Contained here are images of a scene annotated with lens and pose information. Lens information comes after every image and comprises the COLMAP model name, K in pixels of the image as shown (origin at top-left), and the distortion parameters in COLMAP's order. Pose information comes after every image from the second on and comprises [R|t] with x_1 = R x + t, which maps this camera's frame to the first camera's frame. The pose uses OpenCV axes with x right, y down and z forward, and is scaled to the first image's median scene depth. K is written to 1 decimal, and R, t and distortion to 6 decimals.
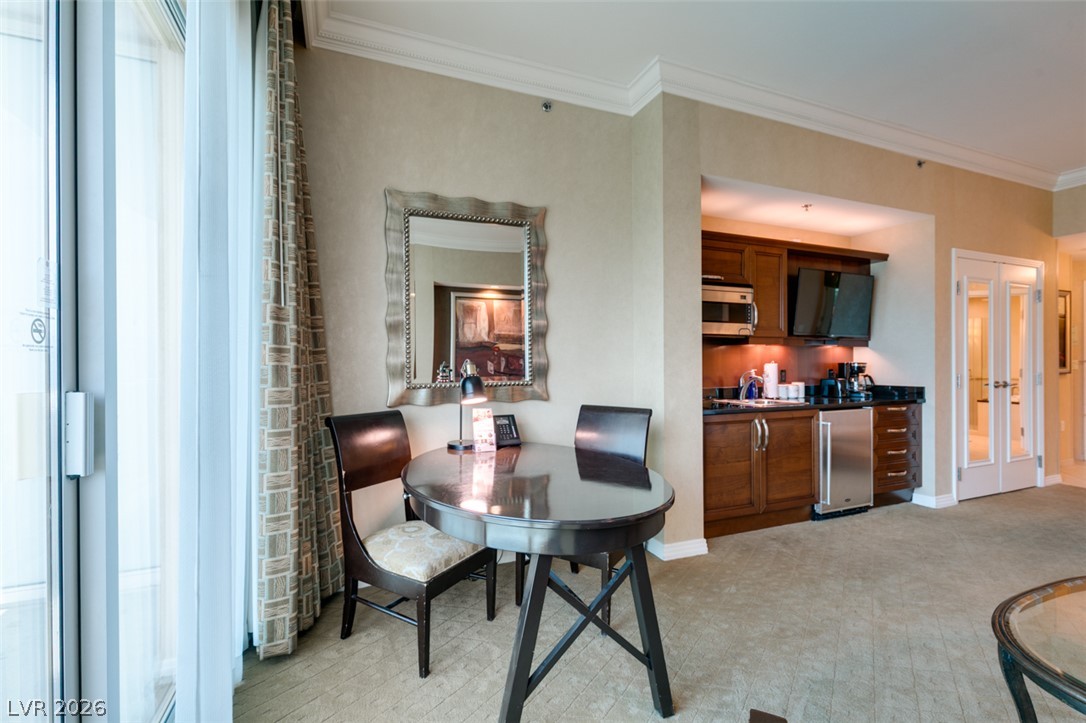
lens RADIAL K [[483.2, 0, 543.4], [0, 483.2, 364.3], [0, 0, 1]] dist [-0.001591, -0.000429]
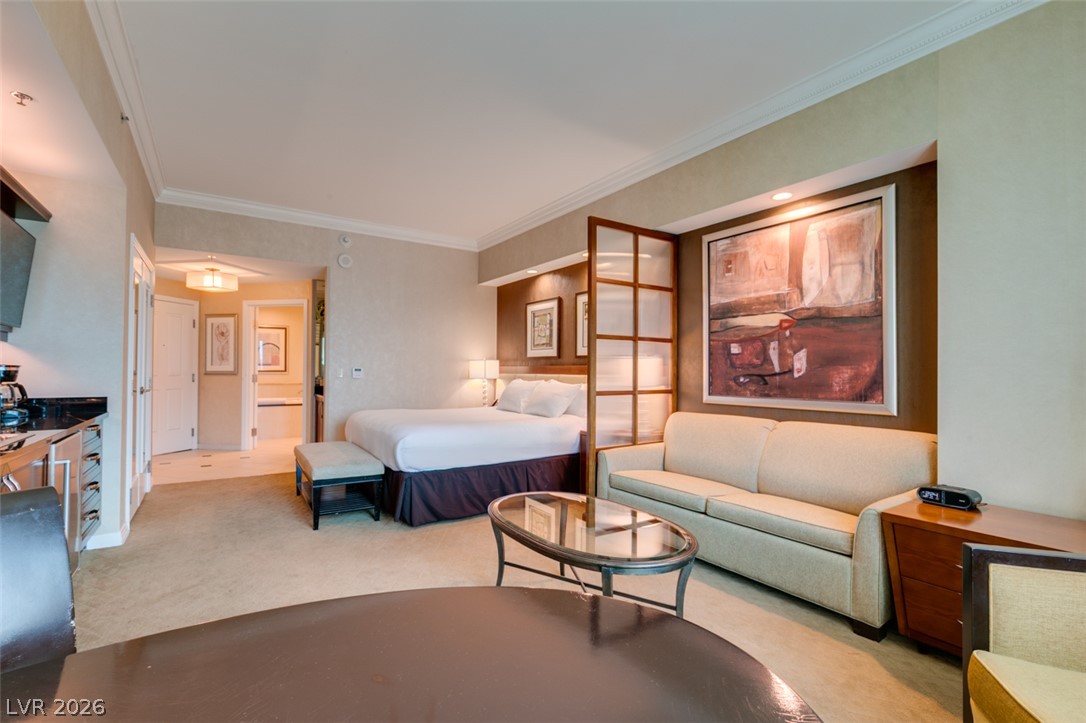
lens RADIAL K [[492.2, 0, 535.2], [0, 492.2, 364.7], [0, 0, 1]] dist [0.000013, -0.000242]
pose [[-0.187089, 0.014230, 0.982240, -0.156591], [-0.006404, 0.999856, -0.015705, 0.001860], [-0.982322, -0.009228, -0.186970, 0.518687]]
